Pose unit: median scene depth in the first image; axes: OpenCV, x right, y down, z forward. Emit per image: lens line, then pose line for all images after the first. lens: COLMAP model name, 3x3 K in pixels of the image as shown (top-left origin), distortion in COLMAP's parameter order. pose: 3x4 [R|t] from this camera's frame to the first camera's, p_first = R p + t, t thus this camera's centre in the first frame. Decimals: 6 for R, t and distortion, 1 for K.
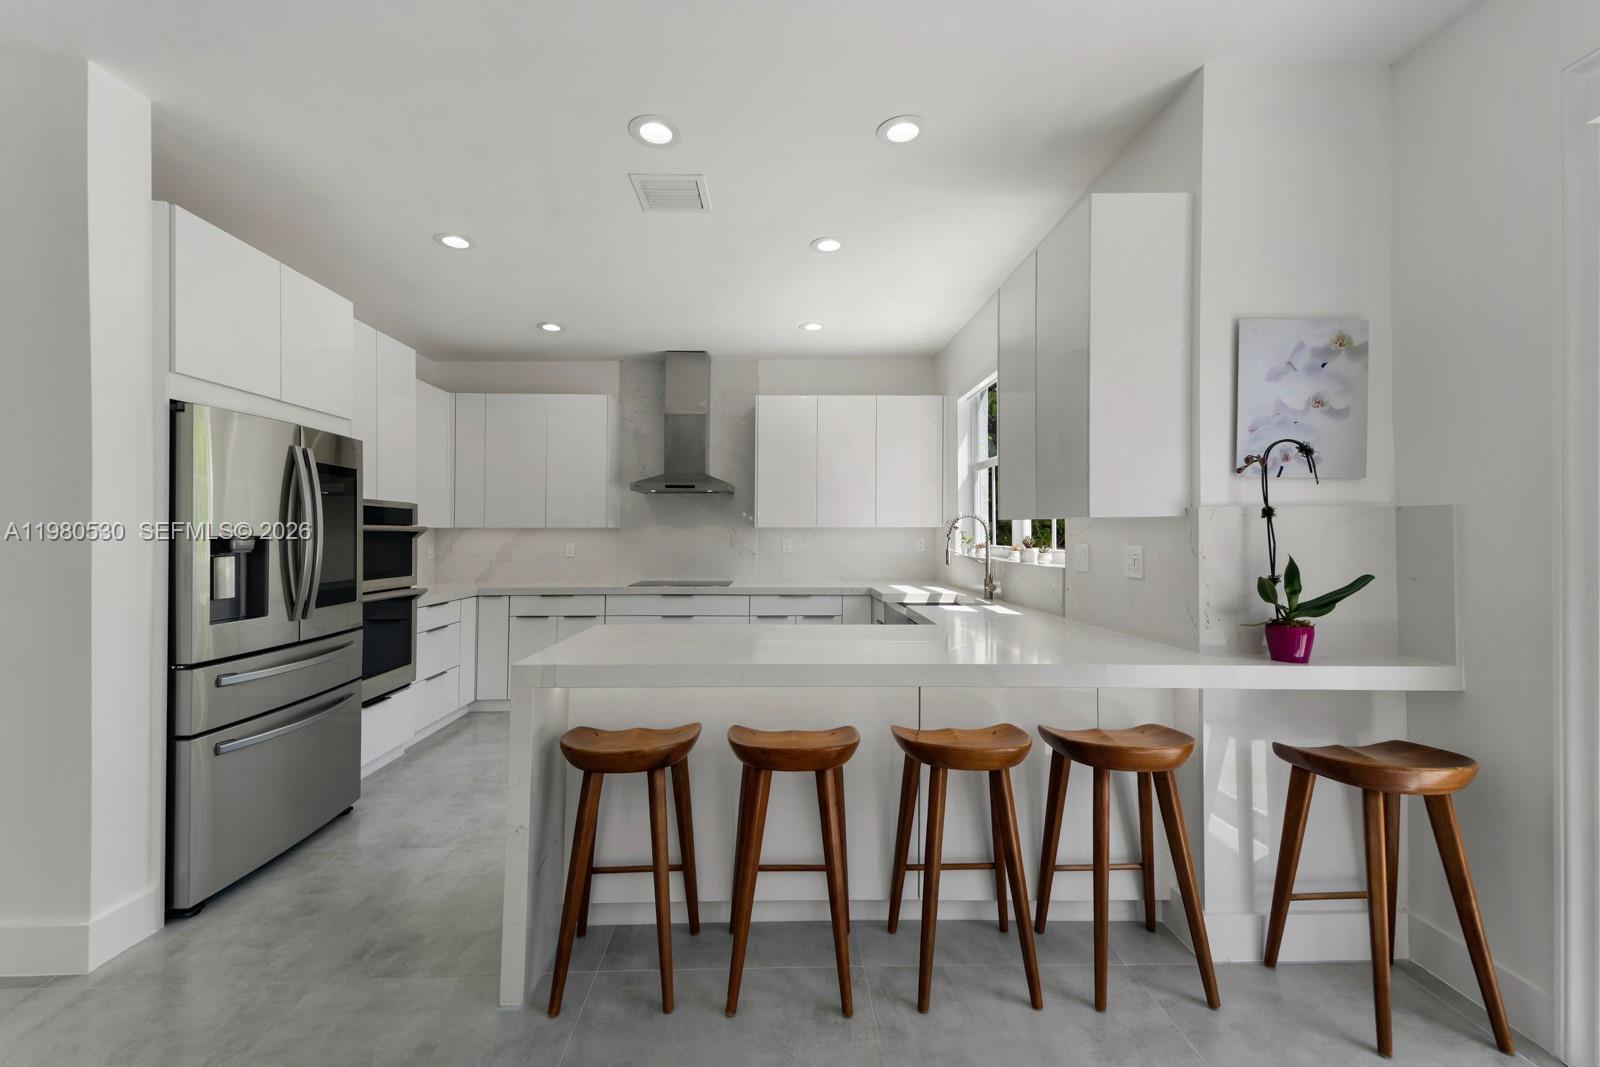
lens RADIAL K [[657.3, 0, 803.9], [0, 657.3, 527.7], [0, 0, 1]] dist [0.016109, -0.004049]
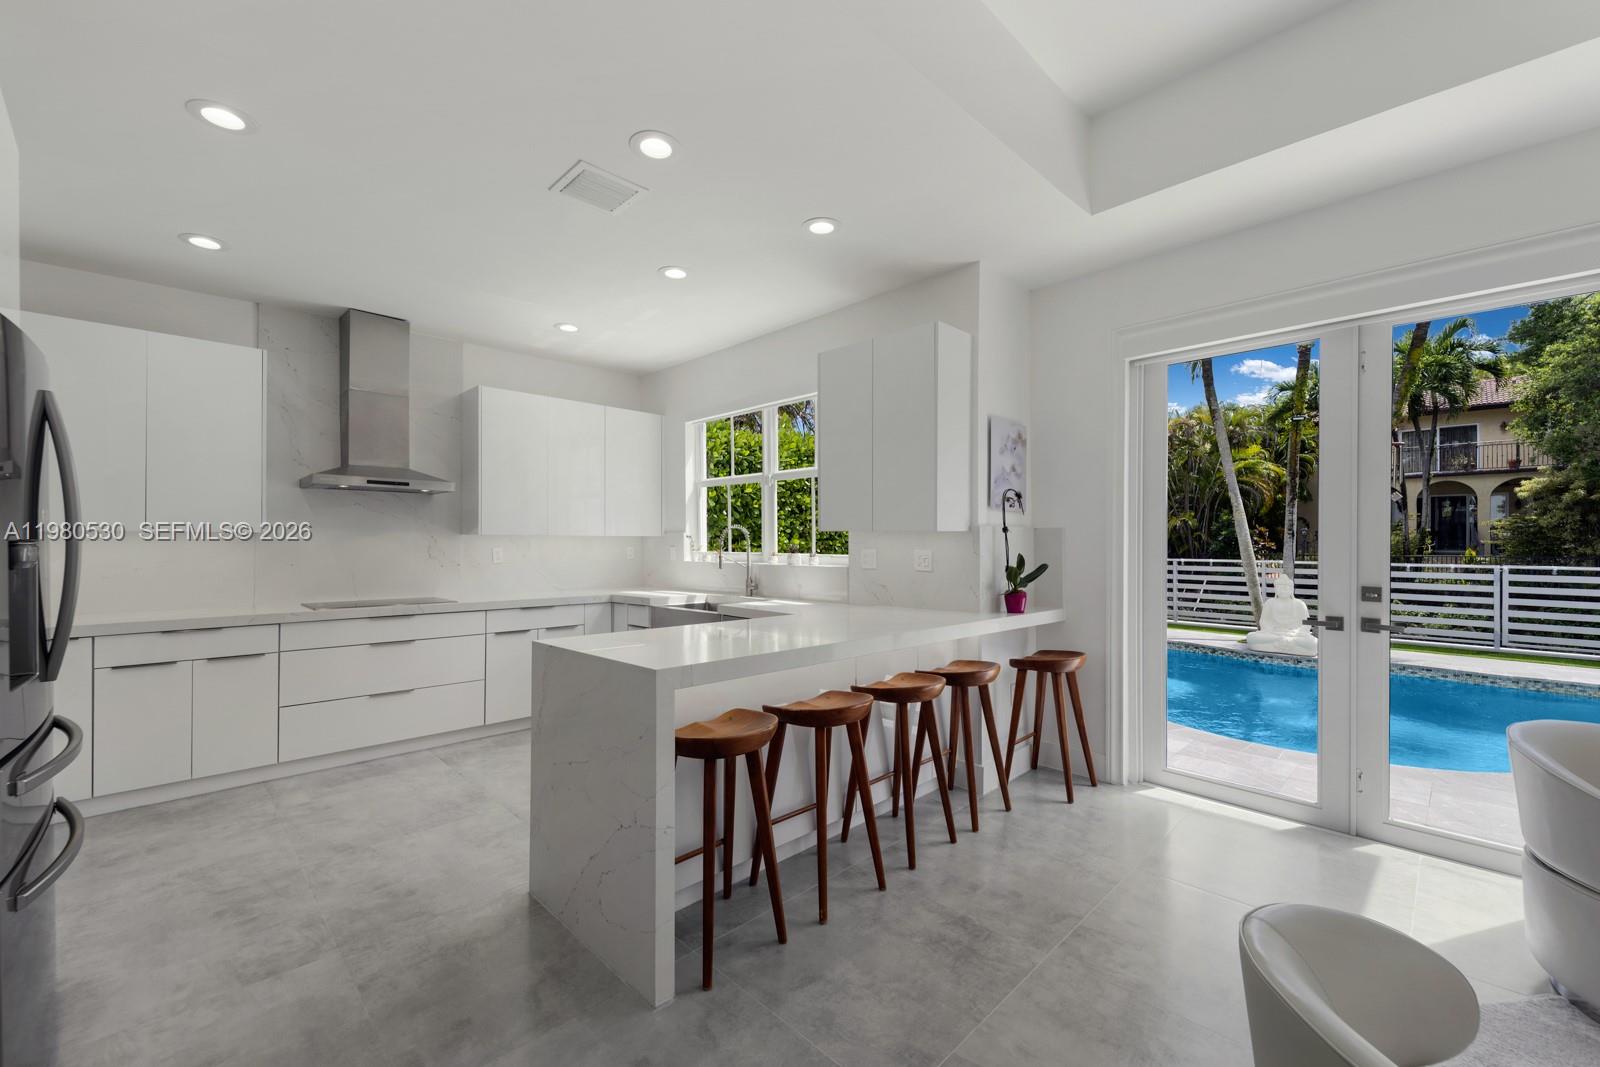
lens RADIAL K [[657.3, 0, 820.7], [0, 657.3, 540.8], [0, 0, 1]] dist [0.016109, -0.004049]
pose [[0.713674, 0.005962, 0.700452, -0.701242], [-0.008132, 0.999967, -0.000226, 0.008313], [-0.700431, -0.005534, 0.713699, 0.078287]]
